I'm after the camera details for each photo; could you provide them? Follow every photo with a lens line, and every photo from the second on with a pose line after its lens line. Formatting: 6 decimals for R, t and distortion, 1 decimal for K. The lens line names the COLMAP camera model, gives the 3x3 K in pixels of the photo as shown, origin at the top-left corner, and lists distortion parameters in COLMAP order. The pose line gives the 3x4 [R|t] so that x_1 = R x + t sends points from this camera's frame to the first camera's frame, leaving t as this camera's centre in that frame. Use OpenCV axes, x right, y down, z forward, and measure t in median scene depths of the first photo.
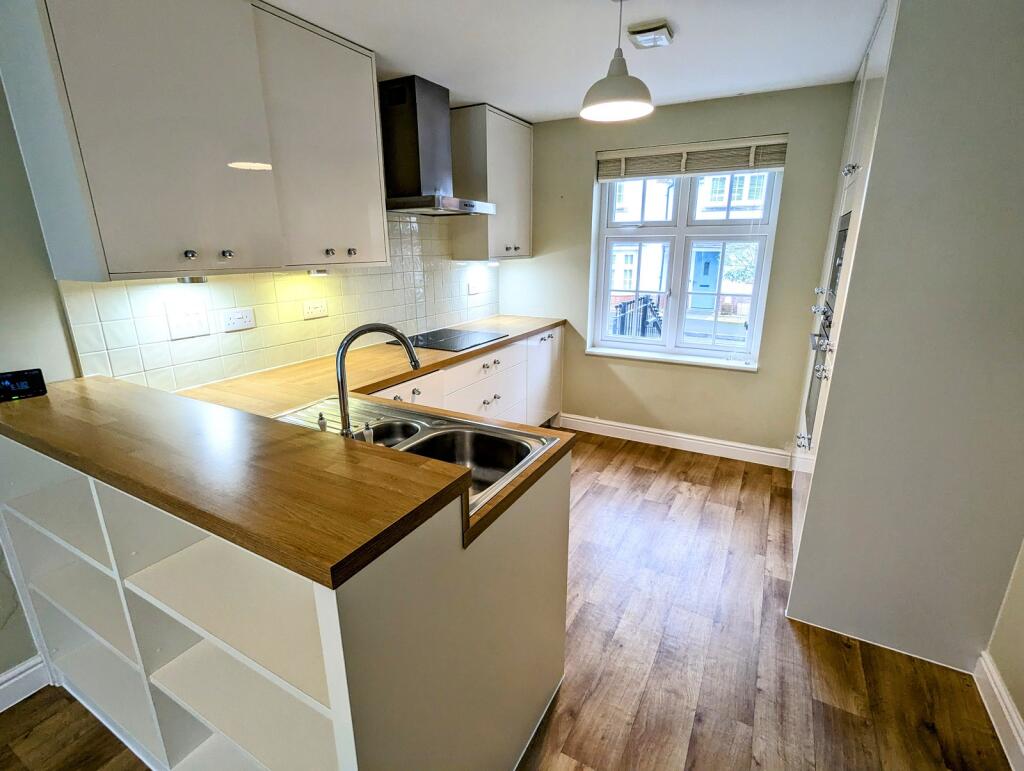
lens RADIAL K [[486.1, 0, 510.9], [0, 486.1, 389.3], [0, 0, 1]] dist [0.000856, -0.000777]
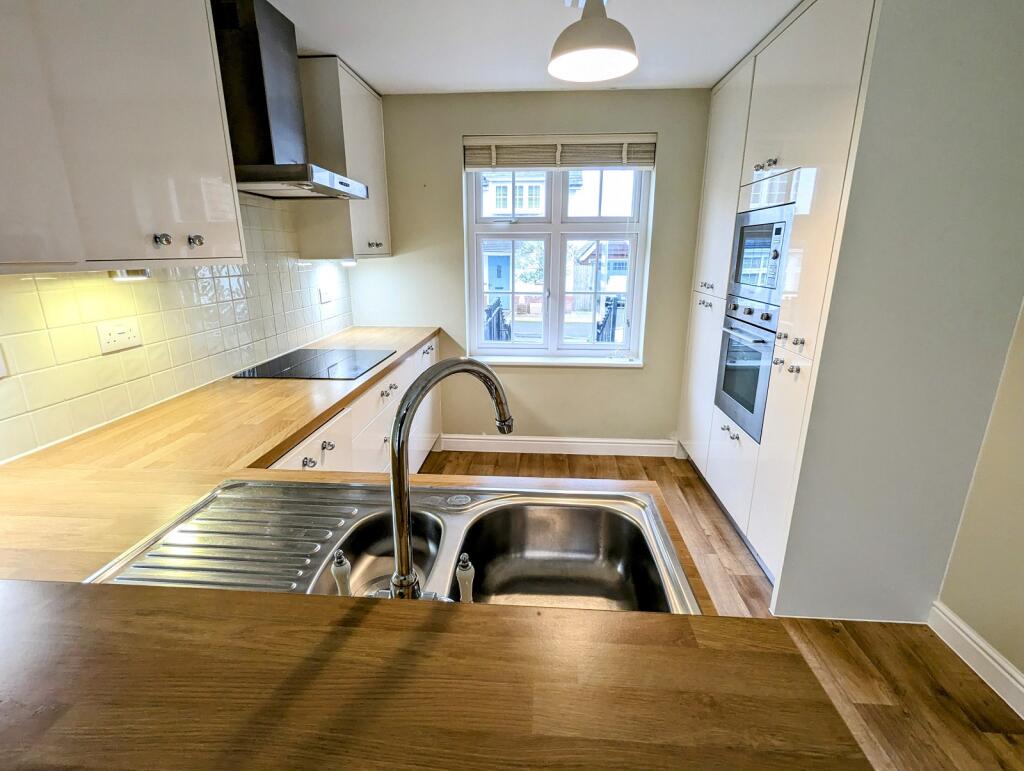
lens RADIAL K [[486.1, 0, 511.7], [0, 486.1, 387.3], [0, 0, 1]] dist [0.000856, -0.000777]
pose [[0.907093, -0.110451, 0.406181, -0.152777], [0.116152, 0.993174, 0.010675, -0.035928], [-0.404587, 0.037496, 0.913730, 0.178573]]
